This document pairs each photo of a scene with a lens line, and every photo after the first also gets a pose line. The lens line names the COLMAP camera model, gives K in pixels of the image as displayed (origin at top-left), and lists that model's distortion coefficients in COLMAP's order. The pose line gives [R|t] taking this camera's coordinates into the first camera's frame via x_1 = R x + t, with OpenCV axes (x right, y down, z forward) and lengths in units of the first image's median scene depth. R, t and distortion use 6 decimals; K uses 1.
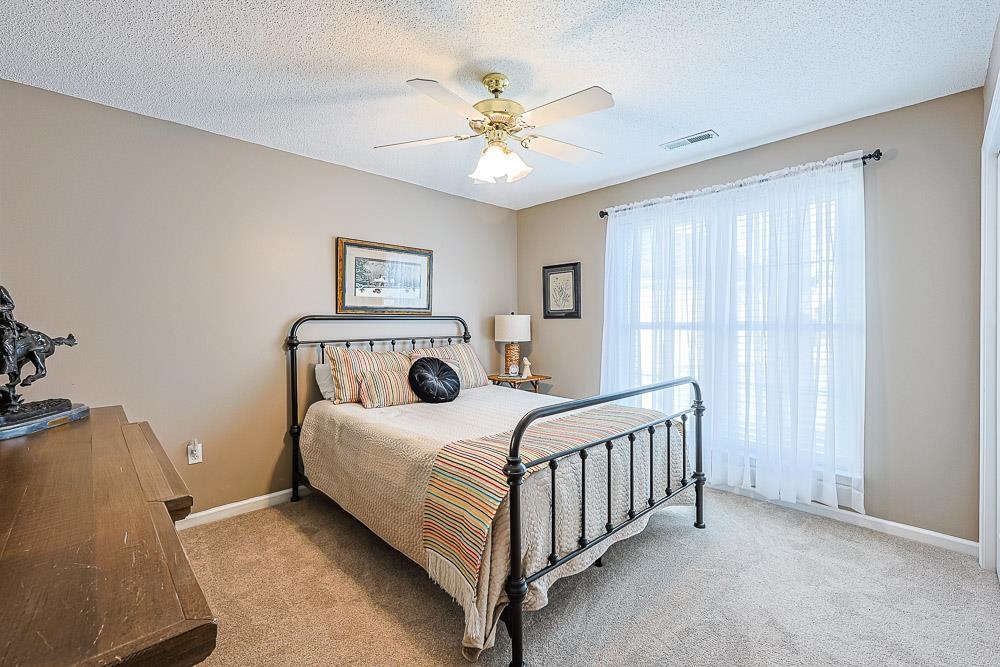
lens RADIAL K [[426.5, 0, 499.4], [0, 426.5, 327.5], [0, 0, 1]] dist [-0.004536, 0.001197]
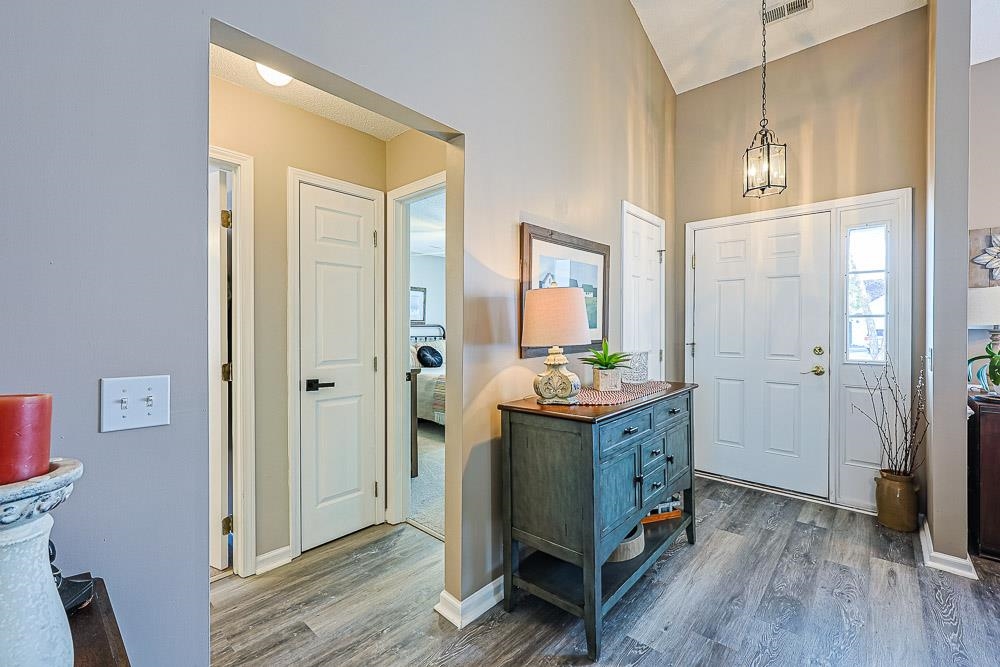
lens RADIAL K [[426.5, 0, 499.0], [0, 426.5, 330.8], [0, 0, 1]] dist [-0.004536, 0.001197]
pose [[0.997226, -0.000716, 0.074427, 0.019173], [0.001258, 0.999973, -0.007244, 0.014703], [-0.074420, 0.007317, 0.997200, -0.899887]]
